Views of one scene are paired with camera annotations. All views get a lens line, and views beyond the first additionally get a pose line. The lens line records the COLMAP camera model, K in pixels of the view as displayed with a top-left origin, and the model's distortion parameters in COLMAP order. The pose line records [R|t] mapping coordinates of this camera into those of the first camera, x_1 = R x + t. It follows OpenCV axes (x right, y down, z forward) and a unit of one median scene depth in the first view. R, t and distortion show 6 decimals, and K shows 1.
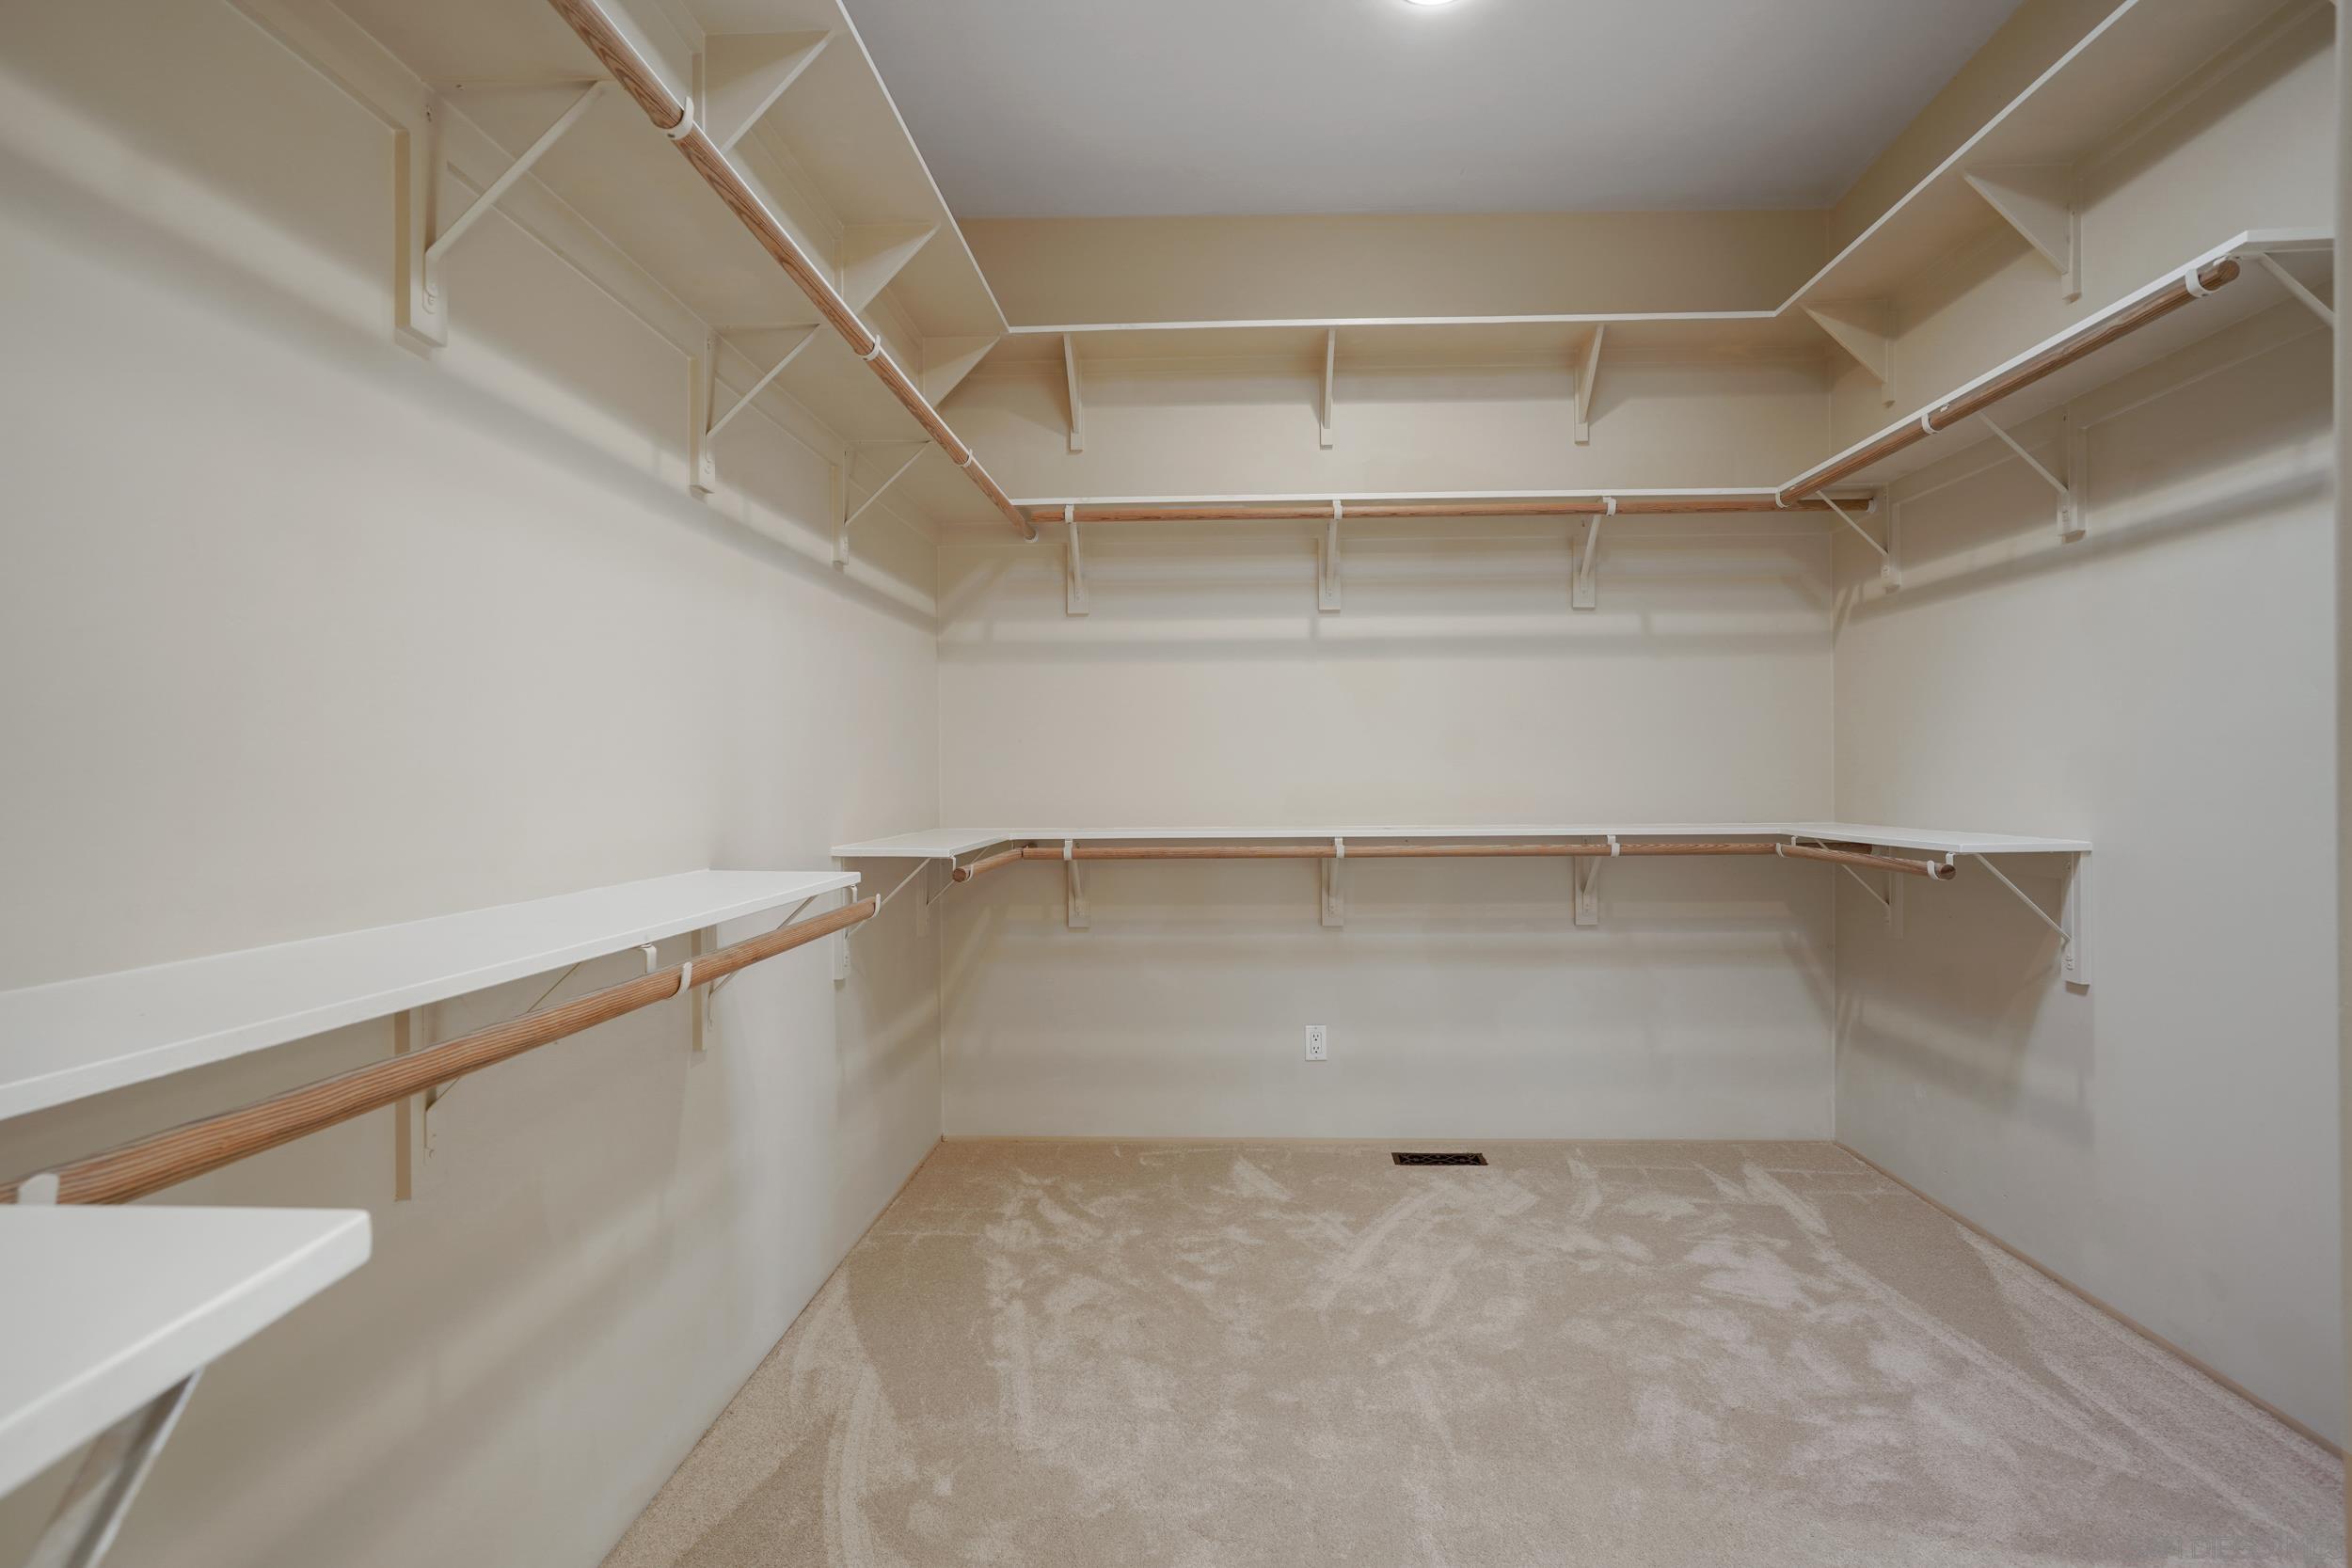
lens RADIAL K [[1309.3, 0, 1167.8], [0, 1309.3, 778.2], [0, 0, 1]] dist [-0.024000, 0.018548]
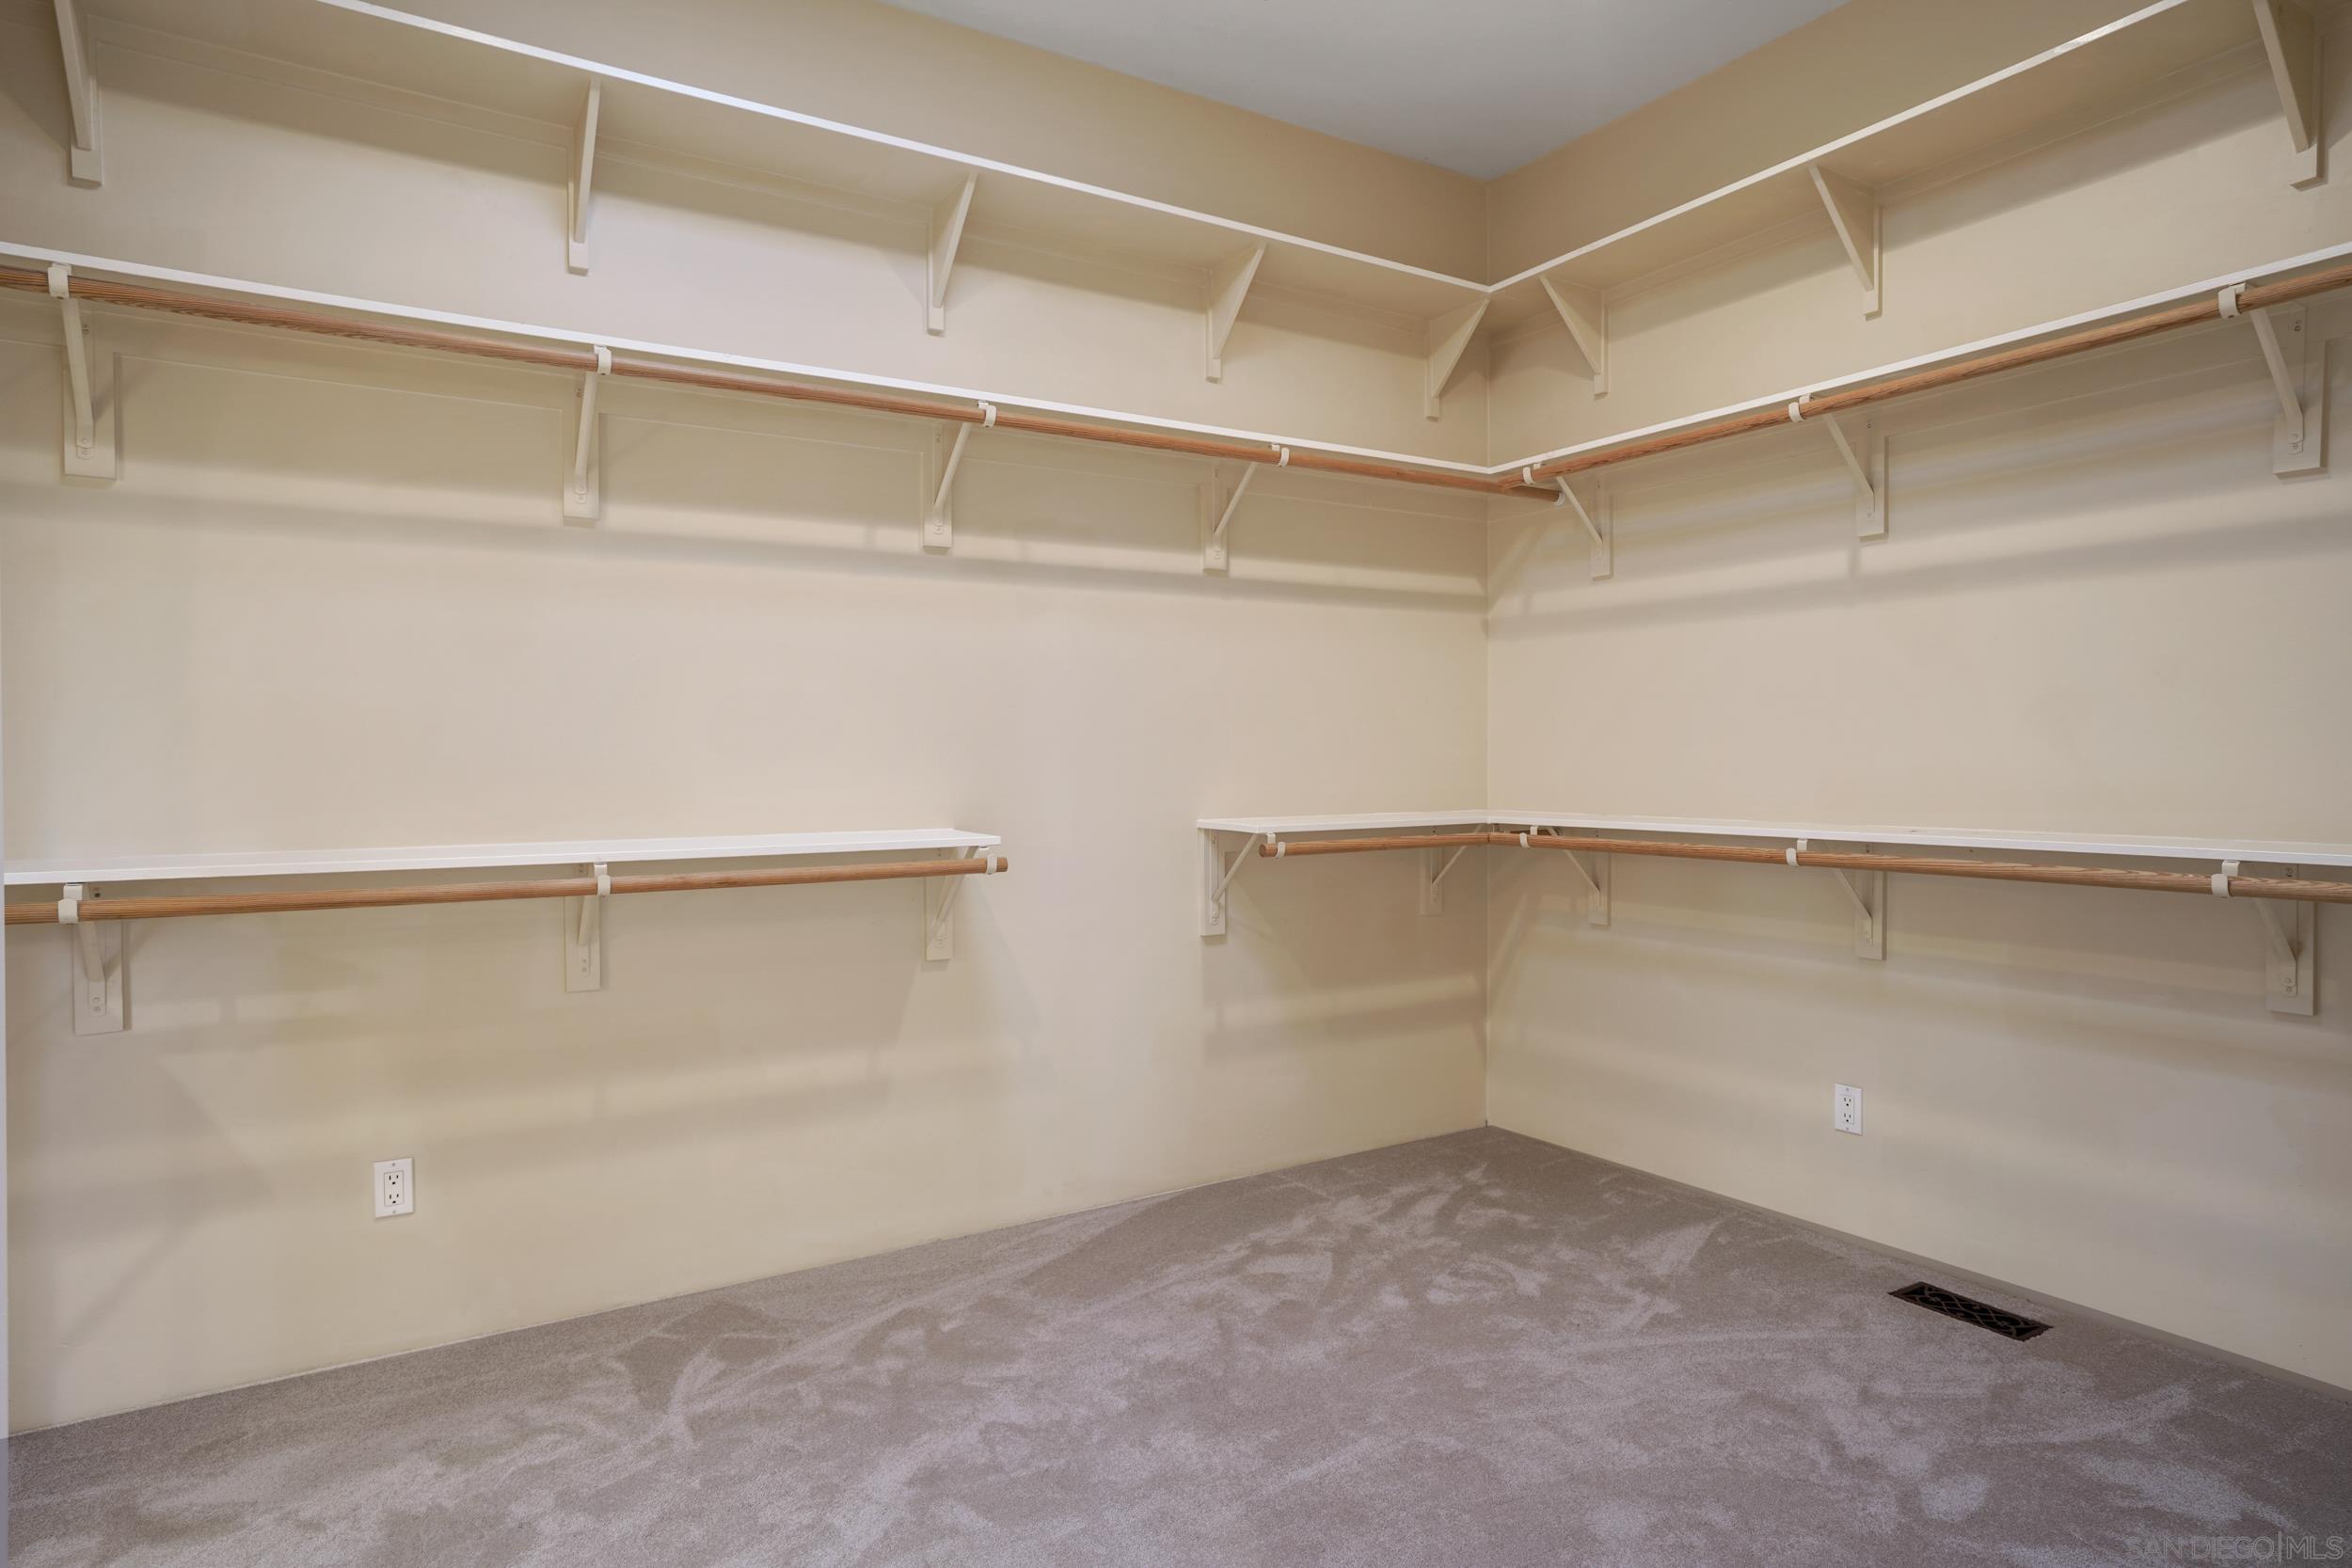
lens RADIAL K [[1309.3, 0, 1163.1], [0, 1309.3, 782.1], [0, 0, 1]] dist [-0.024000, 0.018548]
pose [[0.558717, 0.018300, -0.829156, 0.575666], [-0.000297, 0.999761, 0.021866, -0.004611], [0.829358, -0.011971, 0.558589, 0.279668]]
